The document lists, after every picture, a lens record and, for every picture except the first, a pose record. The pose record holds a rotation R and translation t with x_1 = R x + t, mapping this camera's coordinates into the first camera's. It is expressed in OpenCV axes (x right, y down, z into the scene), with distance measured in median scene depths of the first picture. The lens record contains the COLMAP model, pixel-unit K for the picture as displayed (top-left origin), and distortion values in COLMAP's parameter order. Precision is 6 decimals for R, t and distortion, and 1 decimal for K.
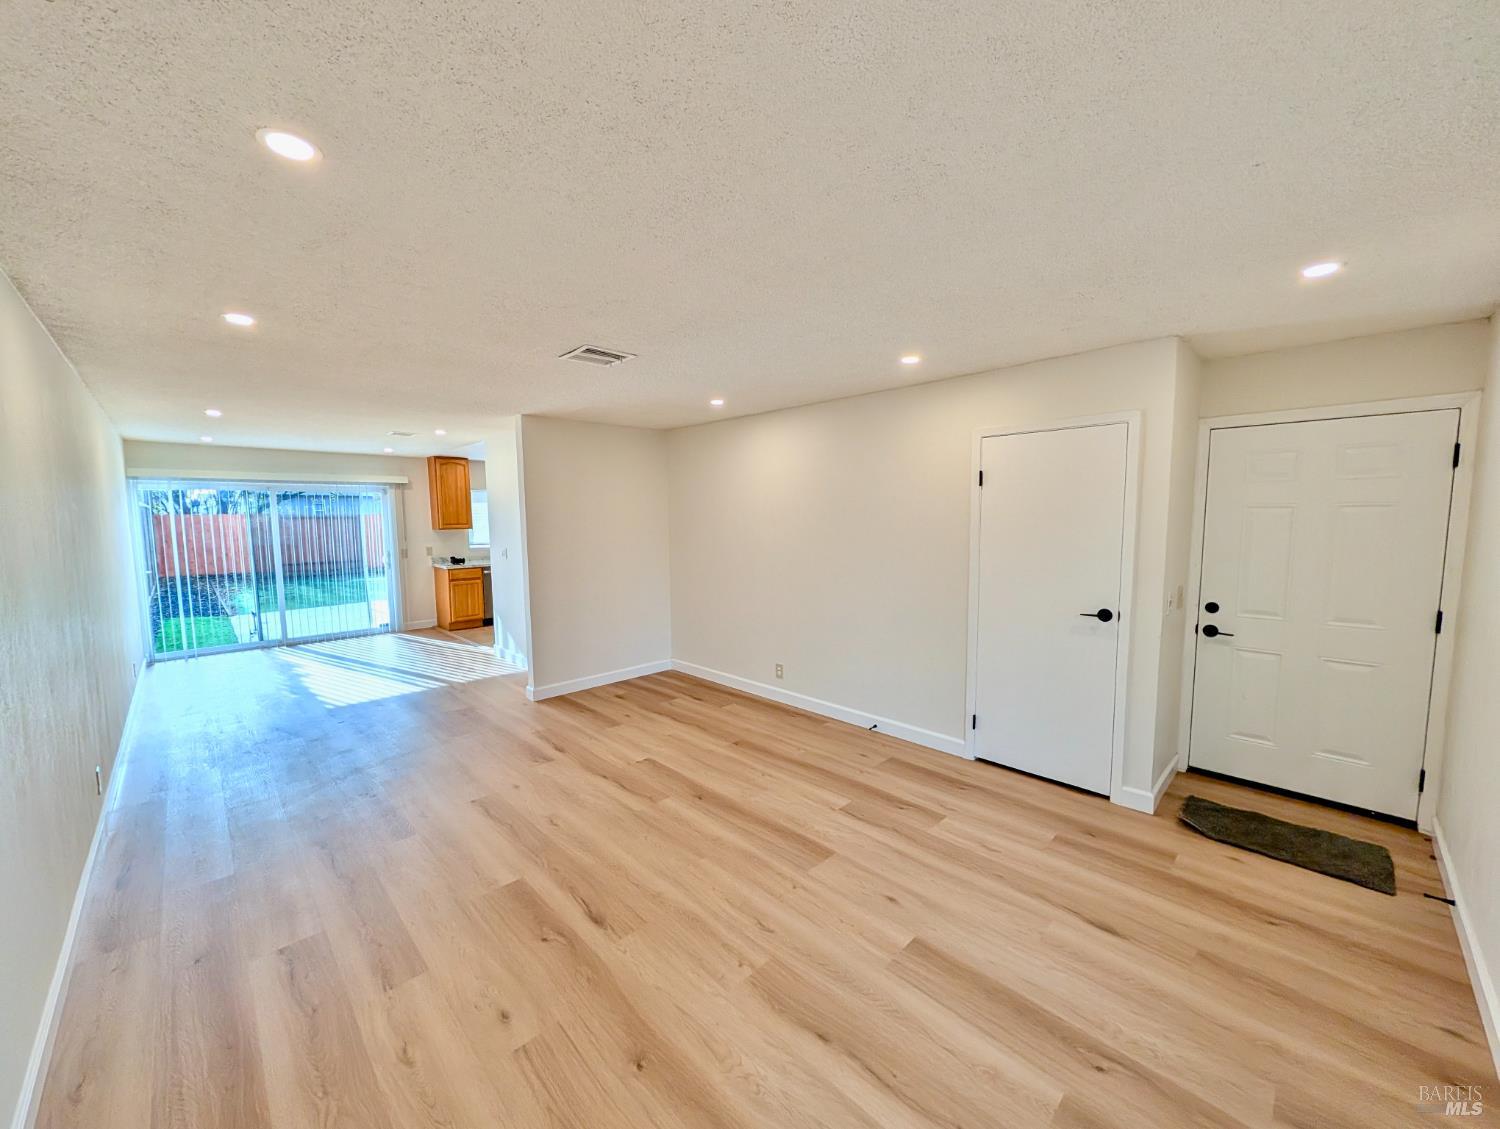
lens RADIAL K [[582.3, 0, 753.6], [0, 582.3, 573.5], [0, 0, 1]] dist [0.001774, 0.000164]
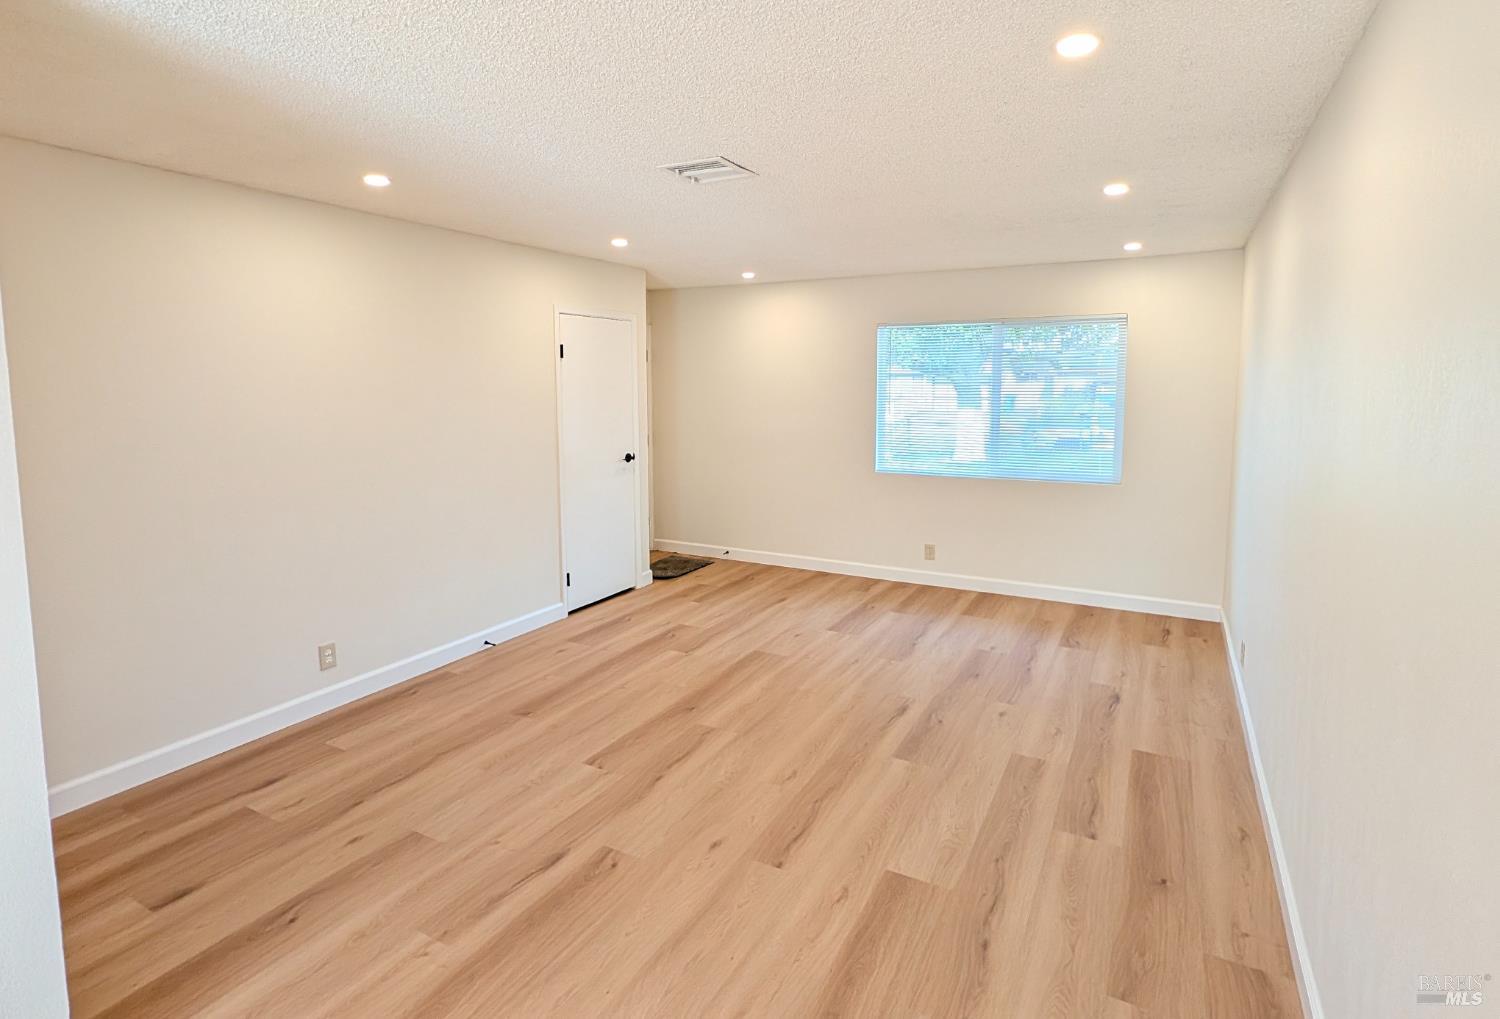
lens RADIAL K [[765.9, 0, 749.9], [0, 765.9, 473.9], [0, 0, 1]] dist [-0.000771, 0.000152]
pose [[-0.297472, -0.105559, 0.948877, -1.081965], [0.097829, 0.985267, 0.140277, -0.105300], [-0.949705, 0.134556, -0.282763, 1.105394]]
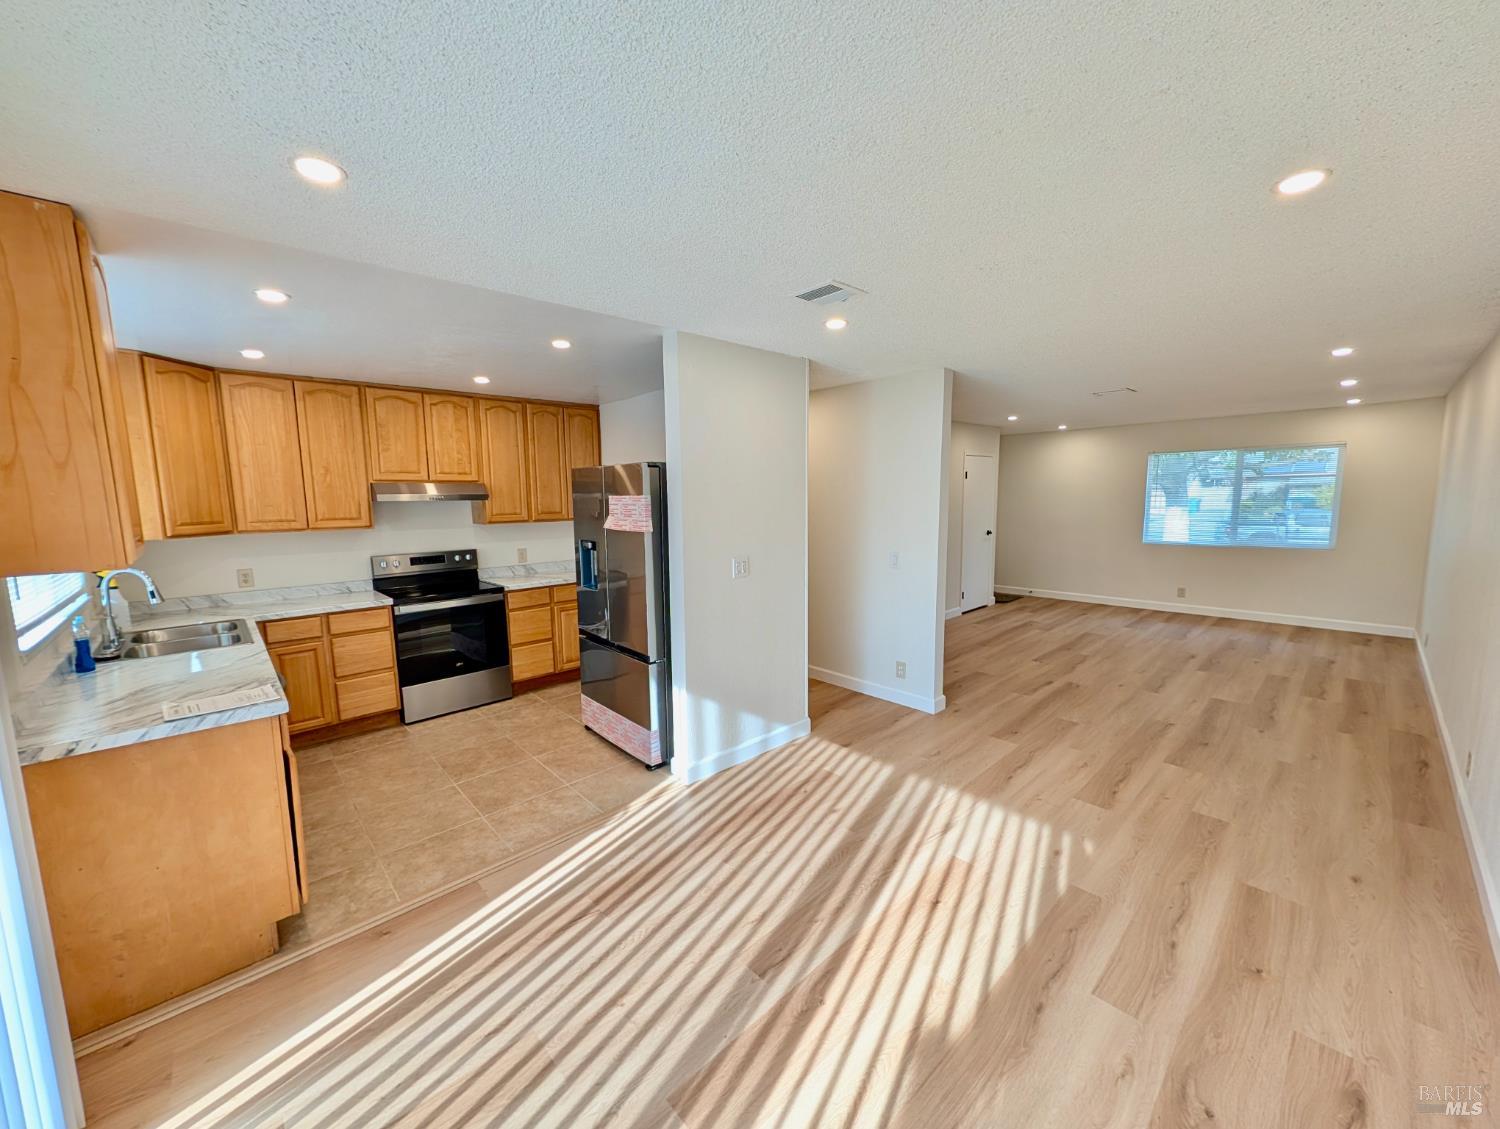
lens RADIAL K [[582.3, 0, 747.6], [0, 582.3, 561.1], [0, 0, 1]] dist [0.001774, 0.000164]
pose [[0.016674, -0.103766, 0.994462, -1.718281], [0.116919, 0.987979, 0.101130, -0.163731], [-0.993002, 0.114585, 0.028606, 1.757356]]
